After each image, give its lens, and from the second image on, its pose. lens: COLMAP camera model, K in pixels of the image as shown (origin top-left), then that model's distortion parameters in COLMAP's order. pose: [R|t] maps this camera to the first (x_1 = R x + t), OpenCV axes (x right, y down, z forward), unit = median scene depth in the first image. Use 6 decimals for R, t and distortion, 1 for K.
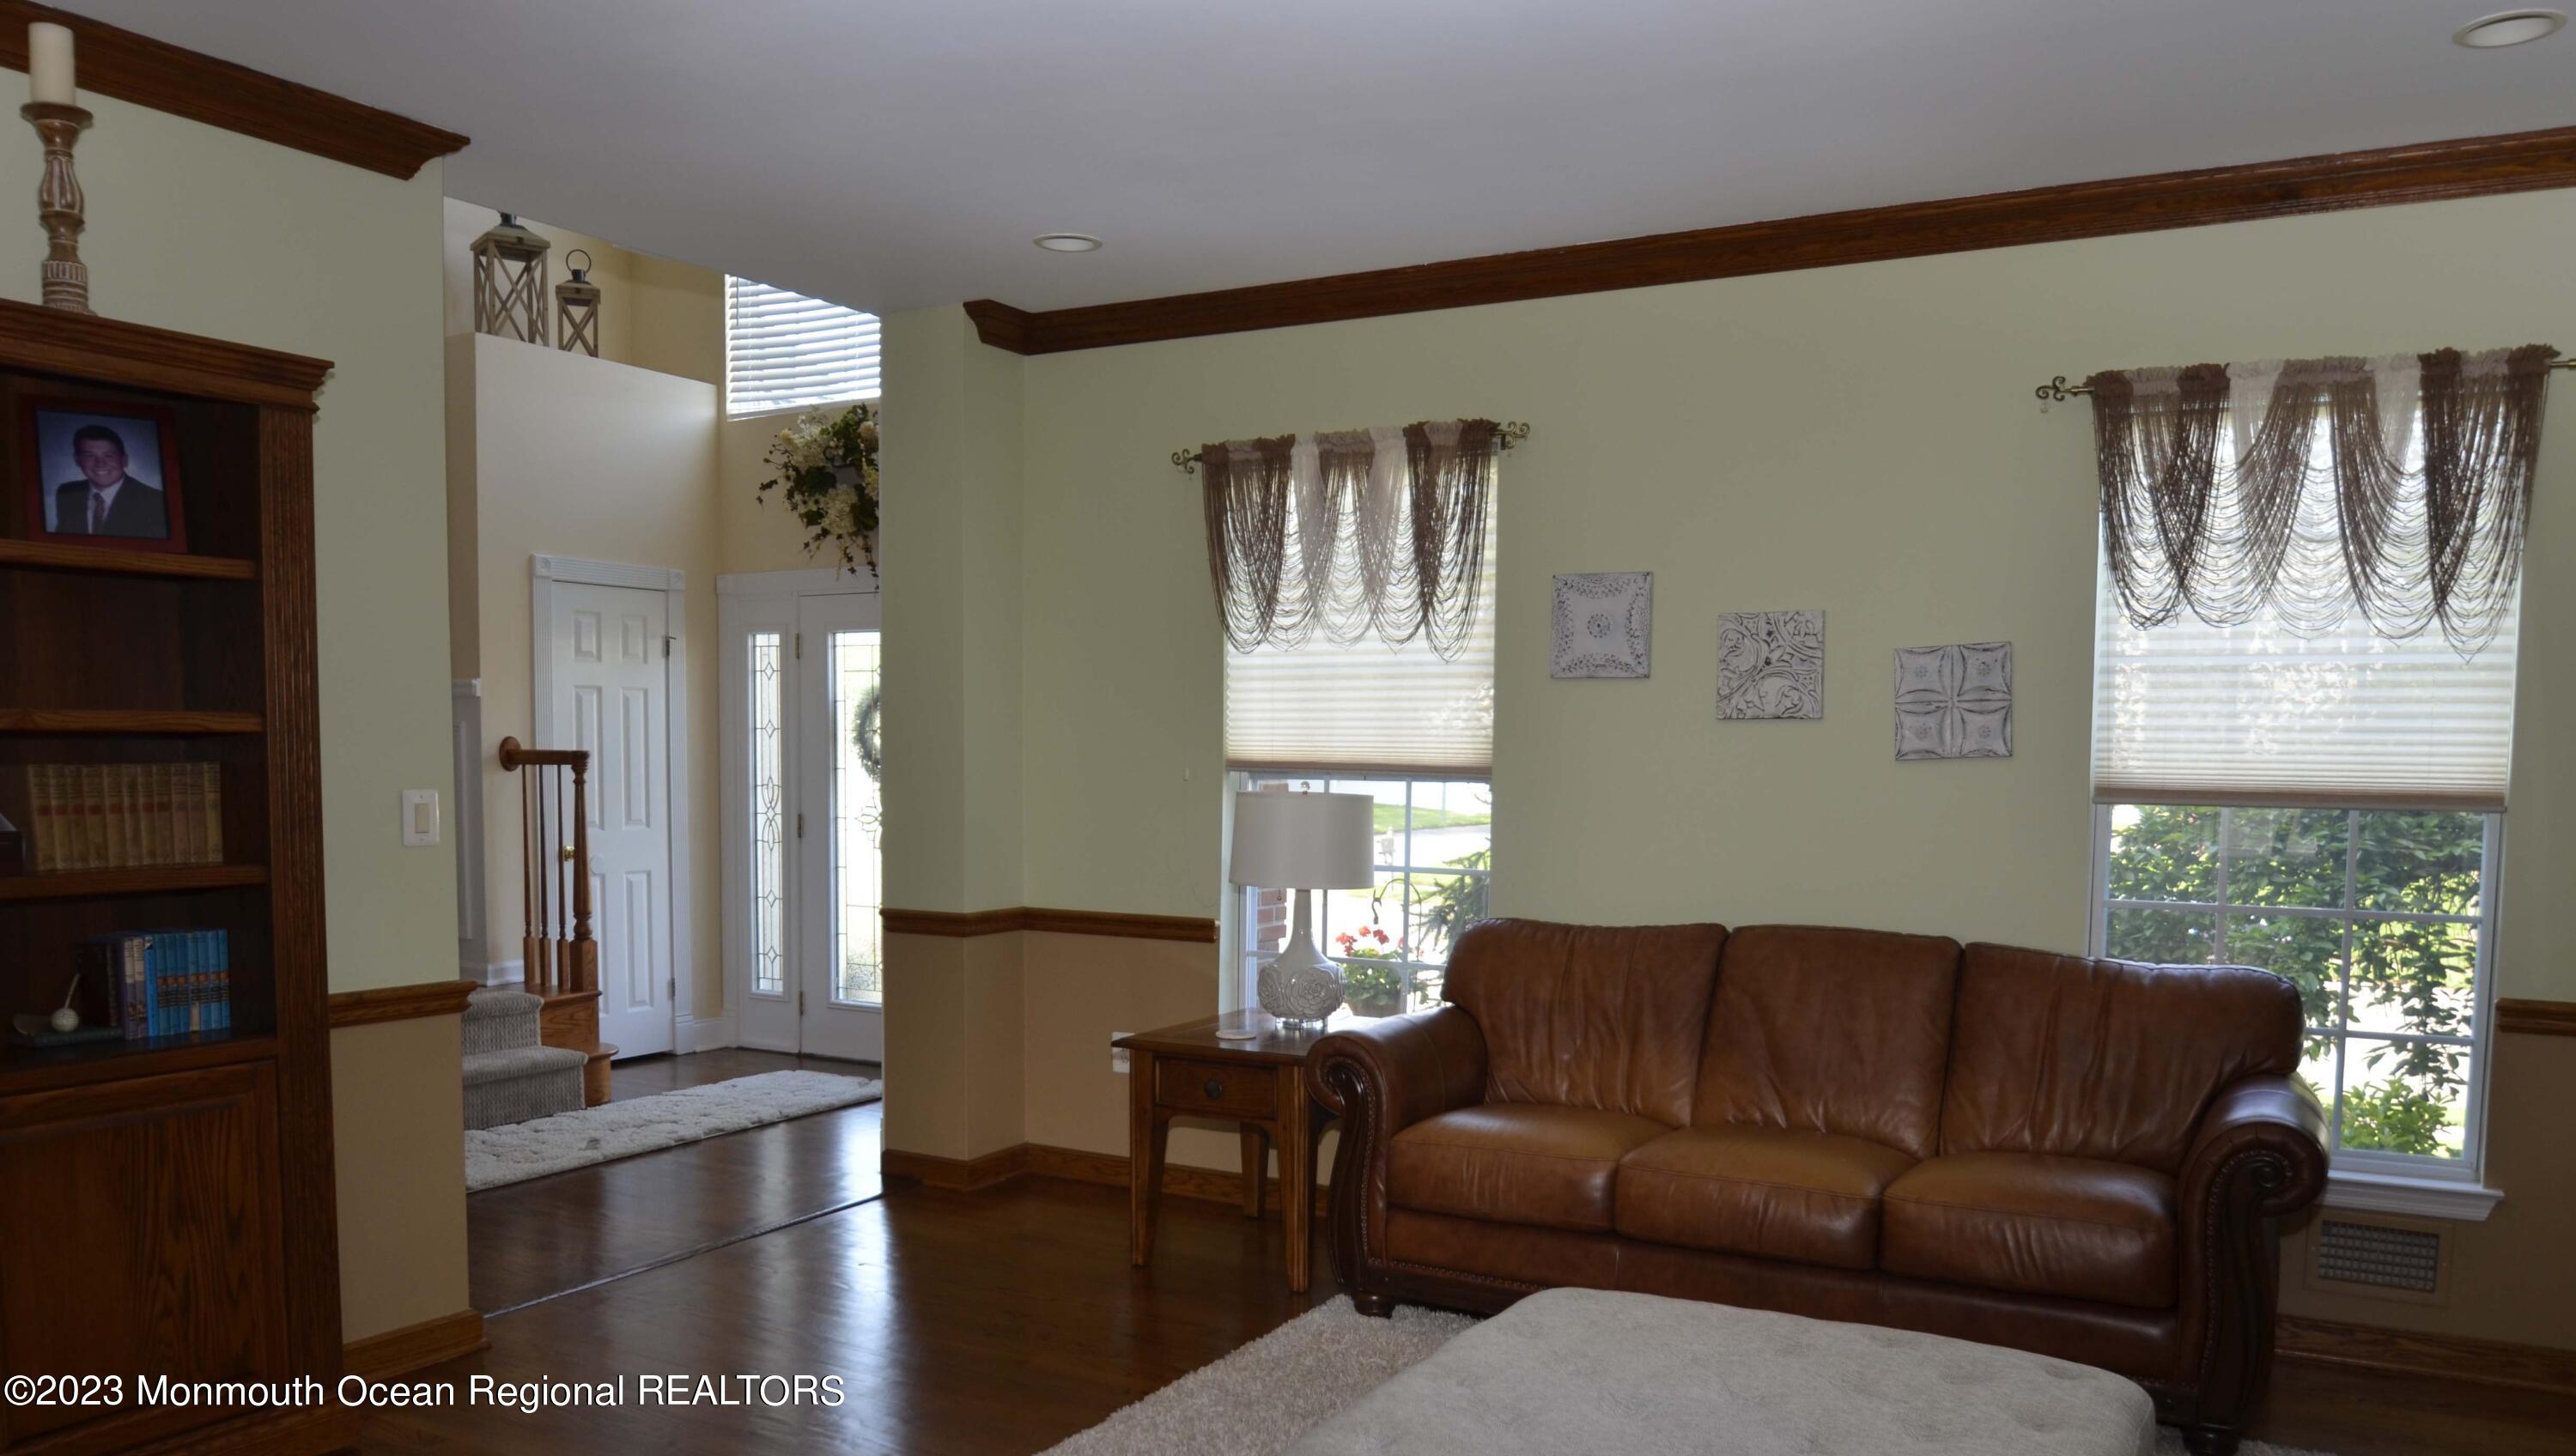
lens RADIAL K [[1931.3, 0, 1303.8], [0, 1931.3, 906.8], [0, 0, 1]] dist [-0.043605, 0.005155]
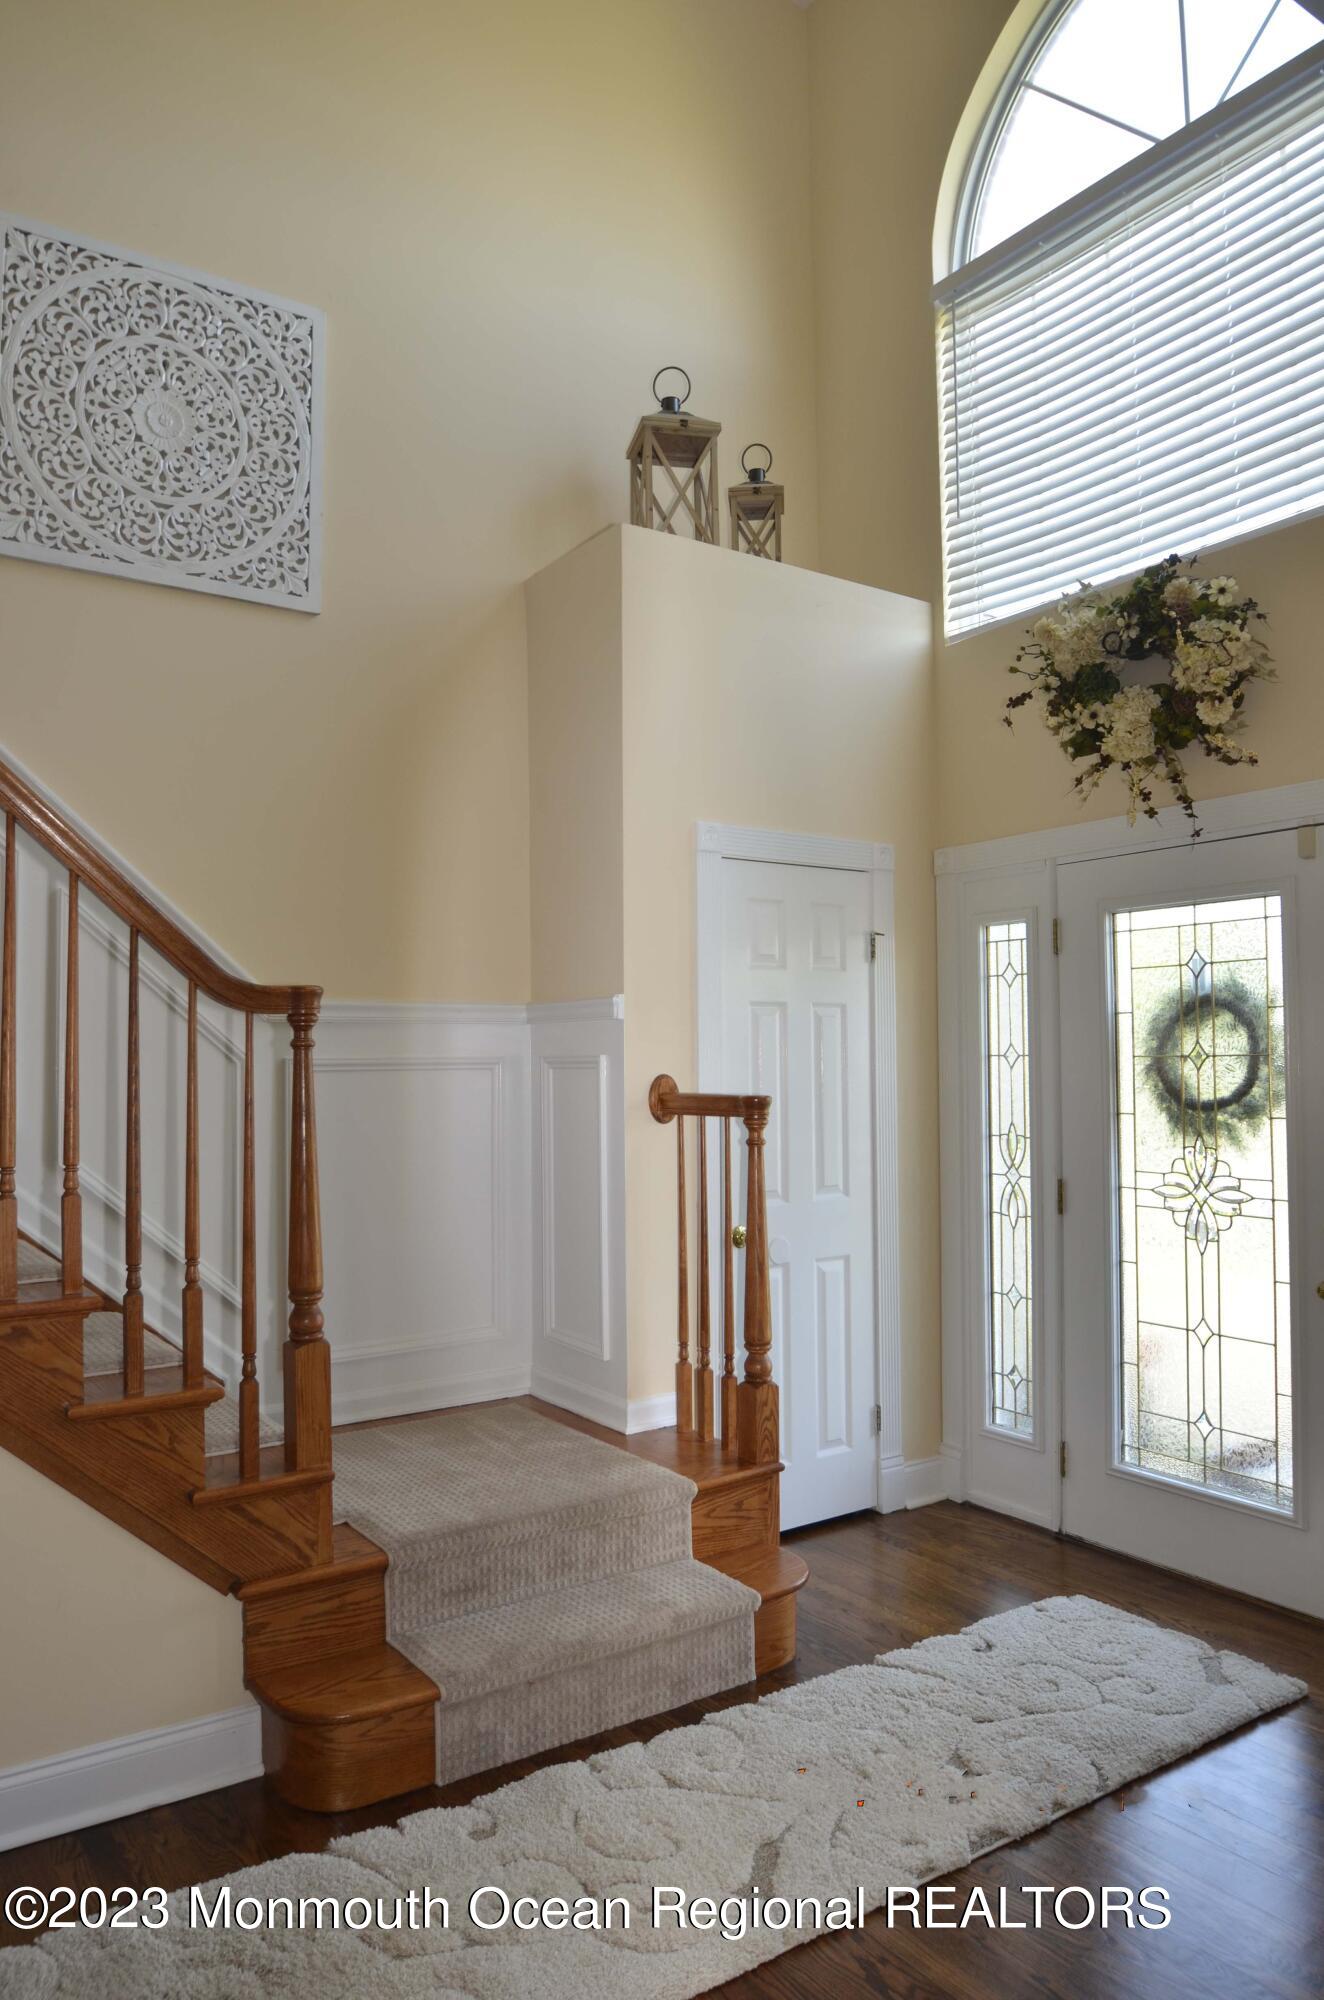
lens RADIAL K [[1360.7, 0, 660.0], [0, 1360.7, 1000.7], [0, 0, 1]] dist [-0.036957, 0.000389]
pose [[0.906137, -0.035948, -0.421454, -0.195076], [-0.018028, 0.992195, -0.123389, -0.051891], [0.422600, 0.119406, 0.898416, 0.525713]]
